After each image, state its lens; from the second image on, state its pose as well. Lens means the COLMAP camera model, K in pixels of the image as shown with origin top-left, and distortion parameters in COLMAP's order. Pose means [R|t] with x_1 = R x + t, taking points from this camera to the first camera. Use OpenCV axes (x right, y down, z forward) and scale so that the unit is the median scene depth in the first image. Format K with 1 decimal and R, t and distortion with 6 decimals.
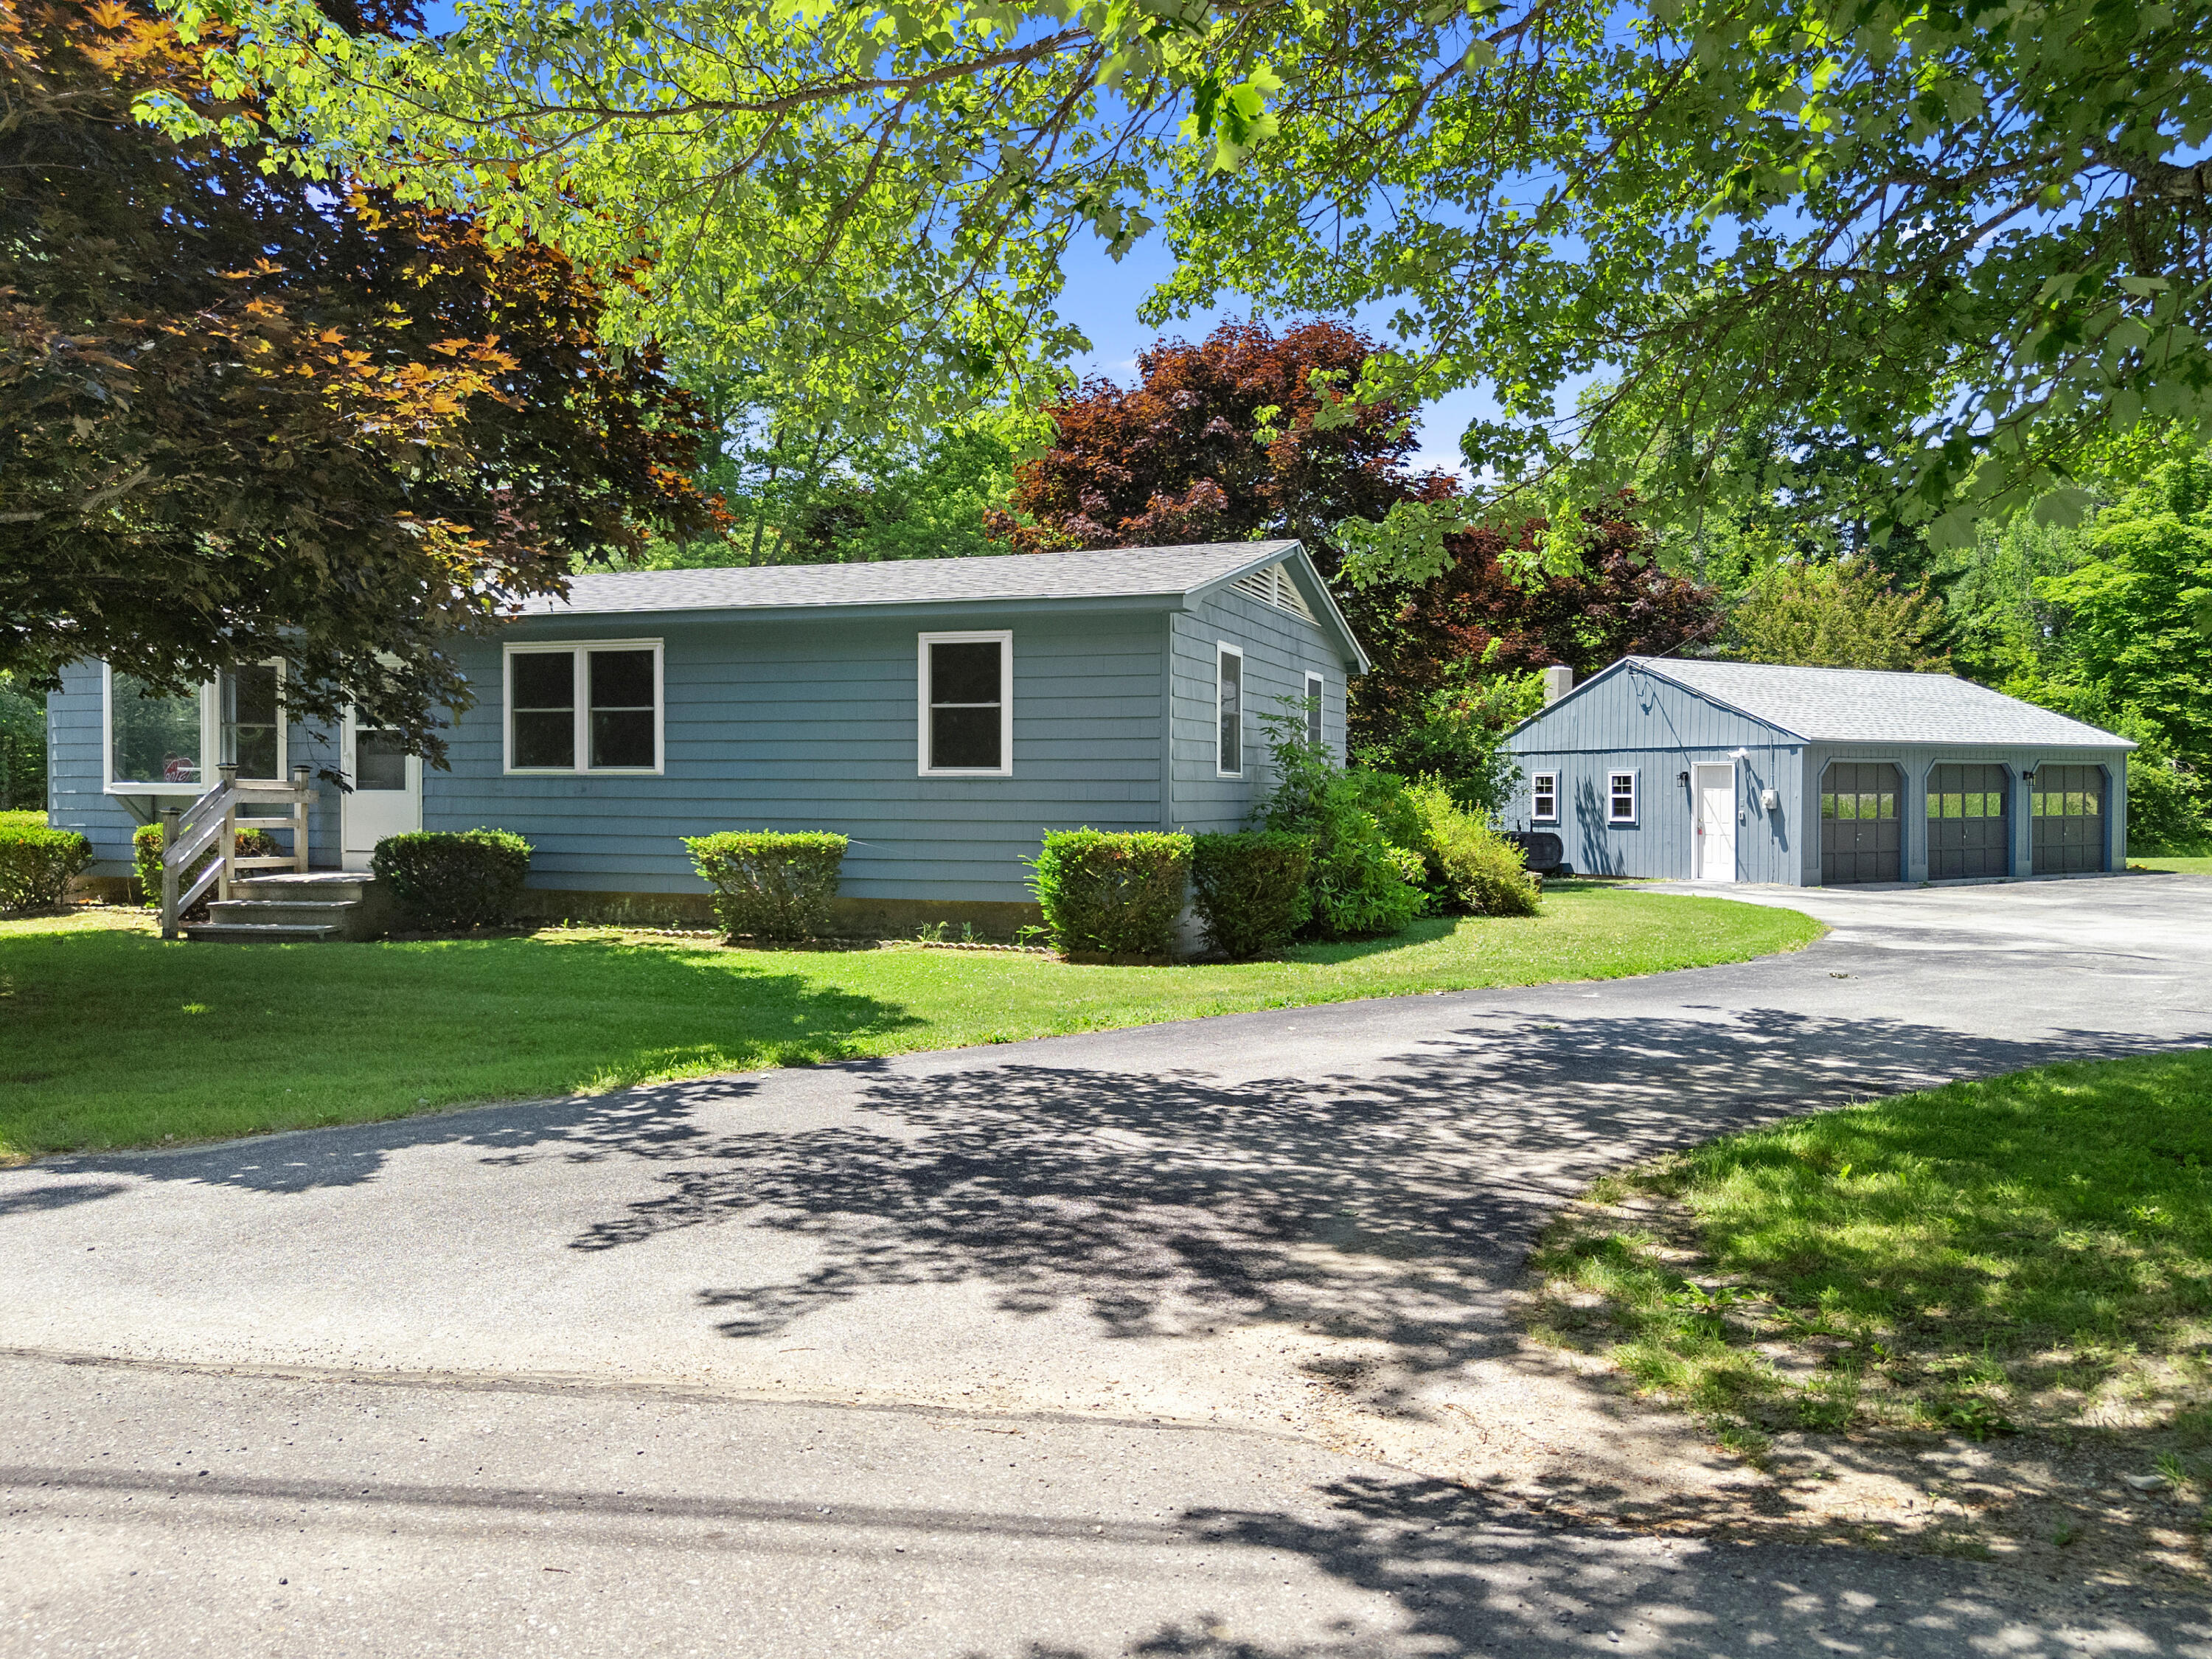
lens RADIAL K [[1624.3, 0, 1107.5], [0, 1624.3, 838.3], [0, 0, 1]] dist [0.055982, -0.049029]
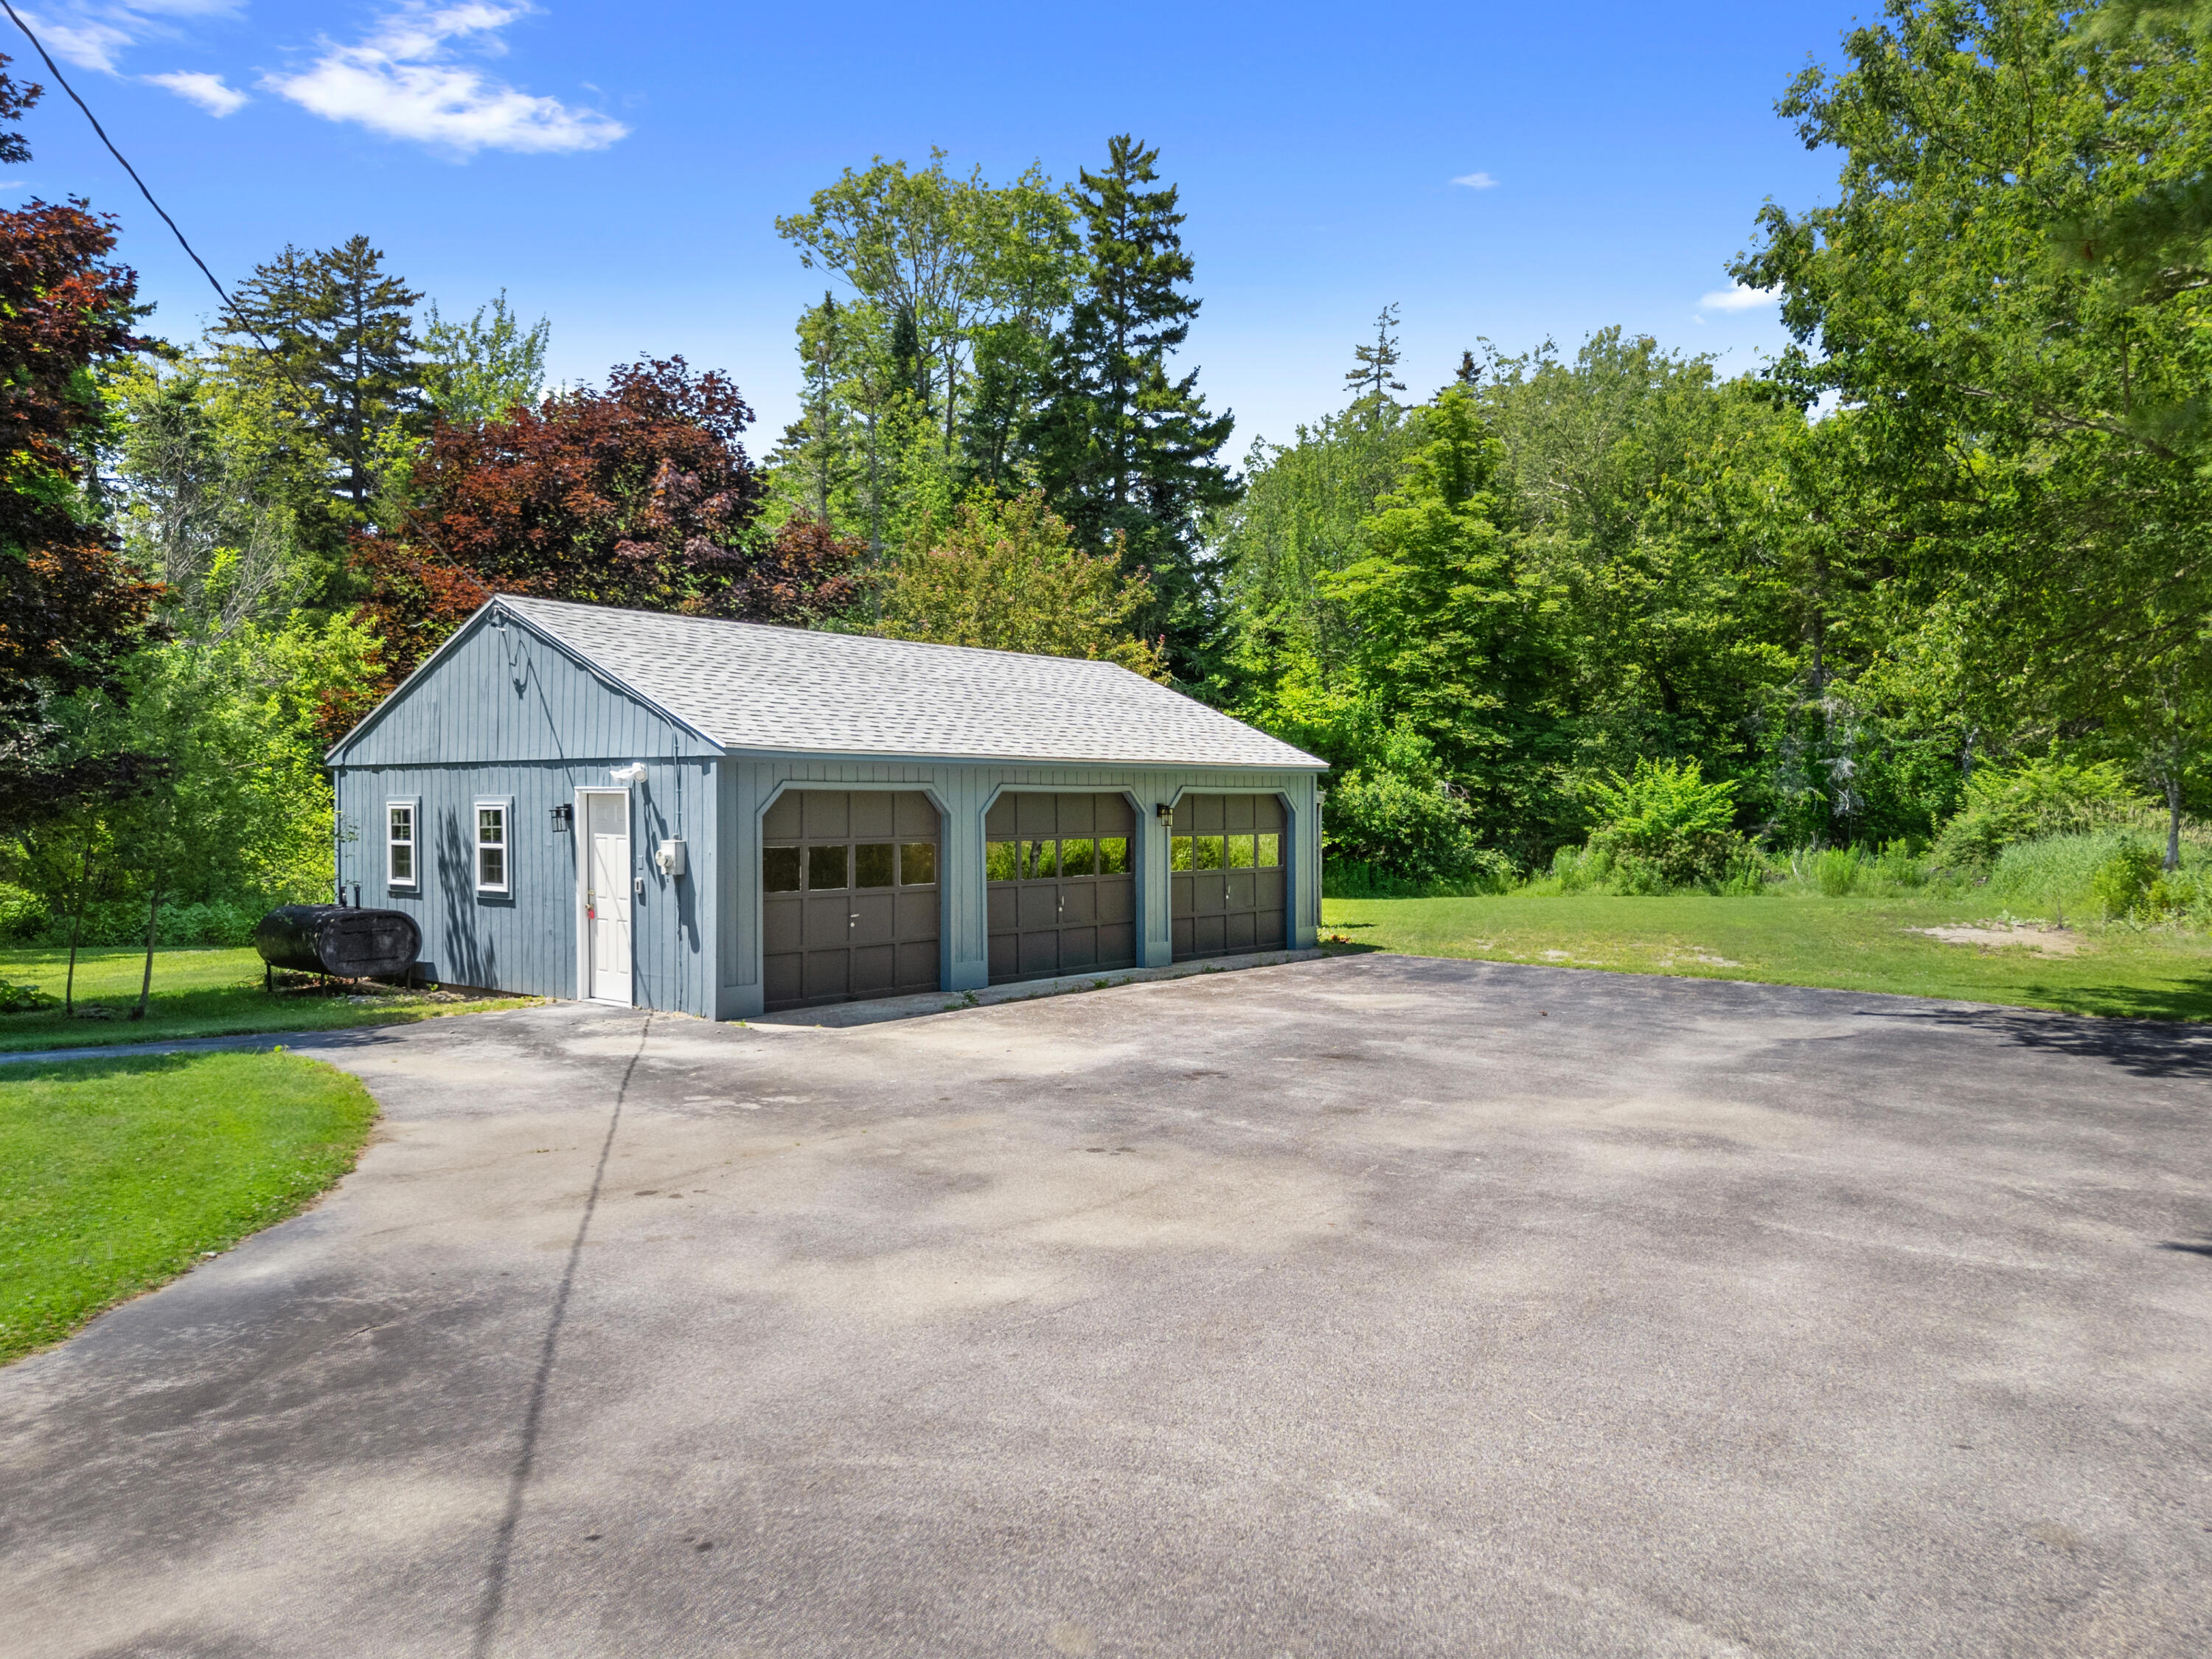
lens RADIAL K [[1624.3, 0, 1106.0], [0, 1624.3, 823.6], [0, 0, 1]] dist [0.055982, -0.049029]
pose [[0.948122, -0.003080, 0.317892, 0.297651], [0.008776, 0.999826, -0.016489, -0.019890], [-0.317785, 0.018423, 0.947984, 0.356901]]
